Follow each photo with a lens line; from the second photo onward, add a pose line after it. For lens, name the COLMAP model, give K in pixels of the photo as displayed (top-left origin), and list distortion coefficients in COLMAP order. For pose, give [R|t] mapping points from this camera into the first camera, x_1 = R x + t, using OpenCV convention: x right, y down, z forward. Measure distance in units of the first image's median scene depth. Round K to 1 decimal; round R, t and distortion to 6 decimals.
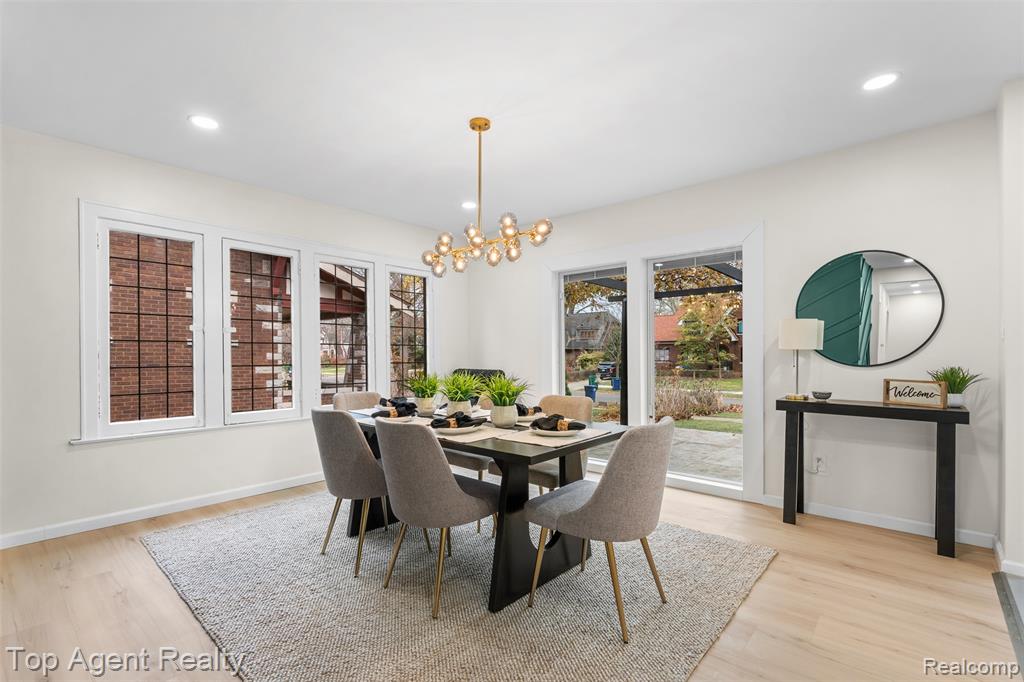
lens RADIAL K [[451.7, 0, 481.2], [0, 451.7, 359.5], [0, 0, 1]] dist [-0.009139, 0.001176]
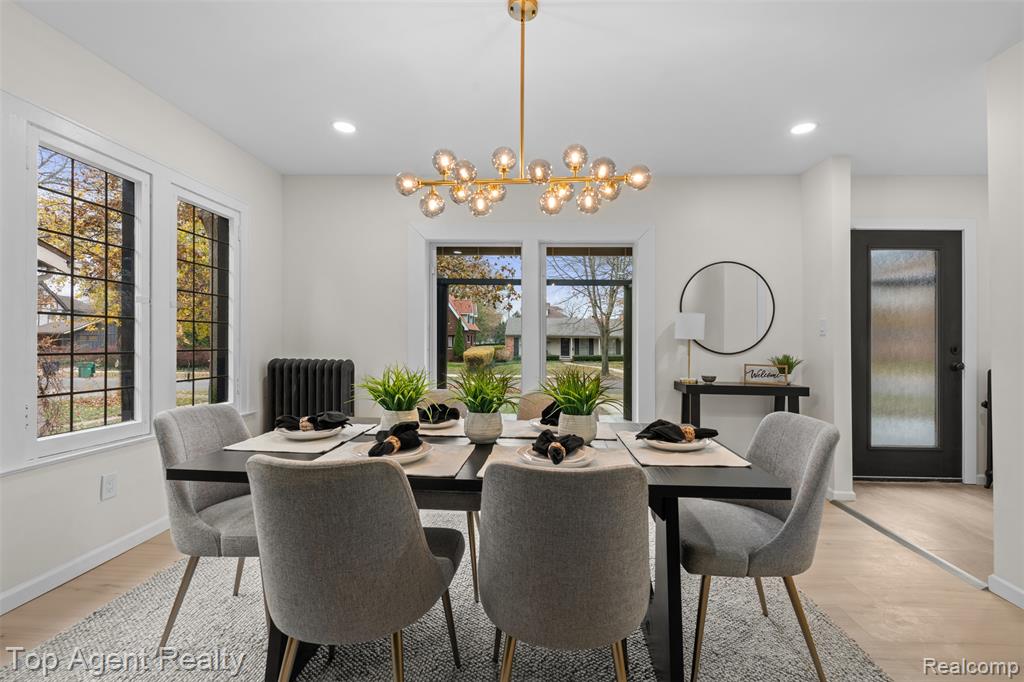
lens RADIAL K [[451.7, 0, 516.3], [0, 451.7, 338.9], [0, 0, 1]] dist [-0.009139, 0.001176]
pose [[0.761045, 0.016417, 0.648492, -0.399998], [-0.004717, 0.999793, -0.019775, 0.000541], [-0.648683, 0.011991, 0.760965, 0.434199]]
